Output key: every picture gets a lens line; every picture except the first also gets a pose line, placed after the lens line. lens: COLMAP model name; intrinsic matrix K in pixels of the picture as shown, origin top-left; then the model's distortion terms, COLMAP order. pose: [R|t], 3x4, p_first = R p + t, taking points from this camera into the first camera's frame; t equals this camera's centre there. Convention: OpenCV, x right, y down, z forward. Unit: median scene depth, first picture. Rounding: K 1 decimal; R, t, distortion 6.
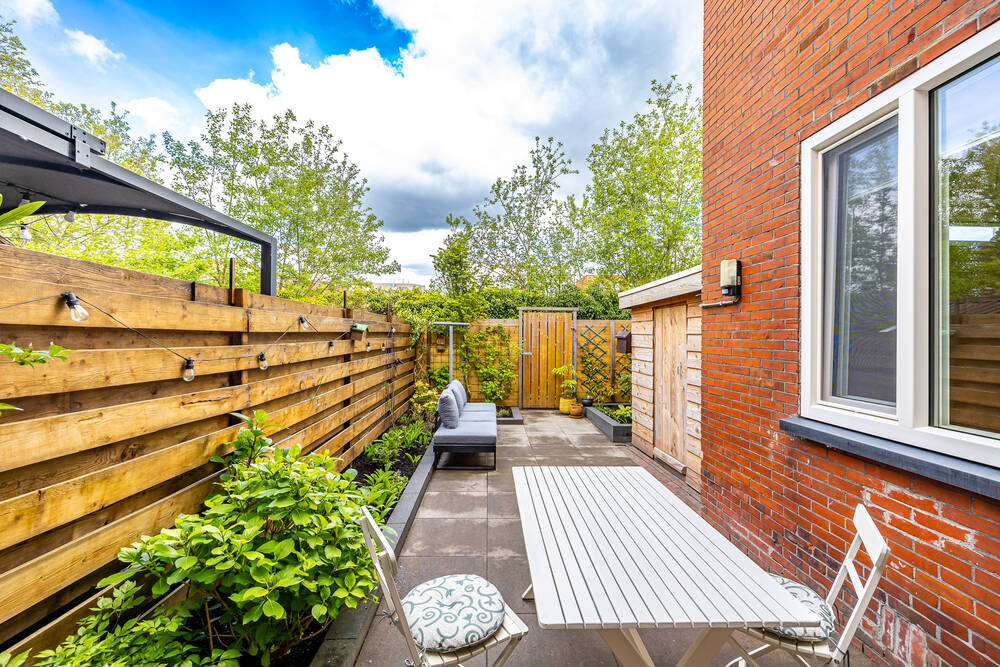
lens RADIAL K [[429.4, 0, 499.0], [0, 429.4, 336.2], [0, 0, 1]] dist [-0.010208, -0.000341]
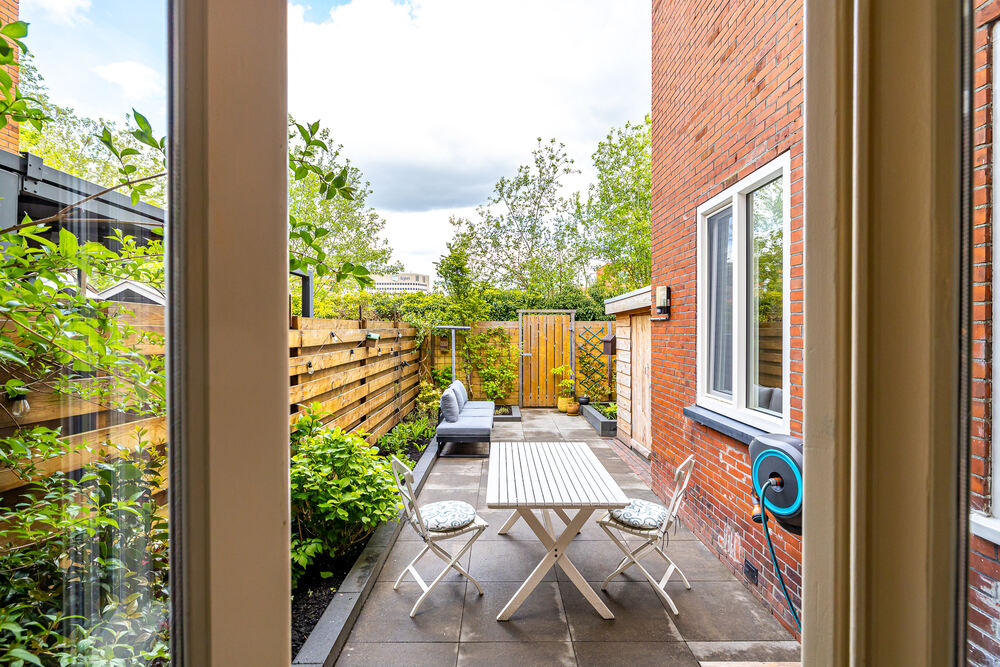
lens RADIAL K [[487.8, 0, 502.8], [0, 487.8, 333.0], [0, 0, 1]] dist [-0.016991, 0.000523]
pose [[0.999716, -0.008534, -0.022261, 0.055838], [0.008655, 0.999948, 0.005341, -0.031025], [0.022214, -0.005532, 0.999738, -0.304876]]
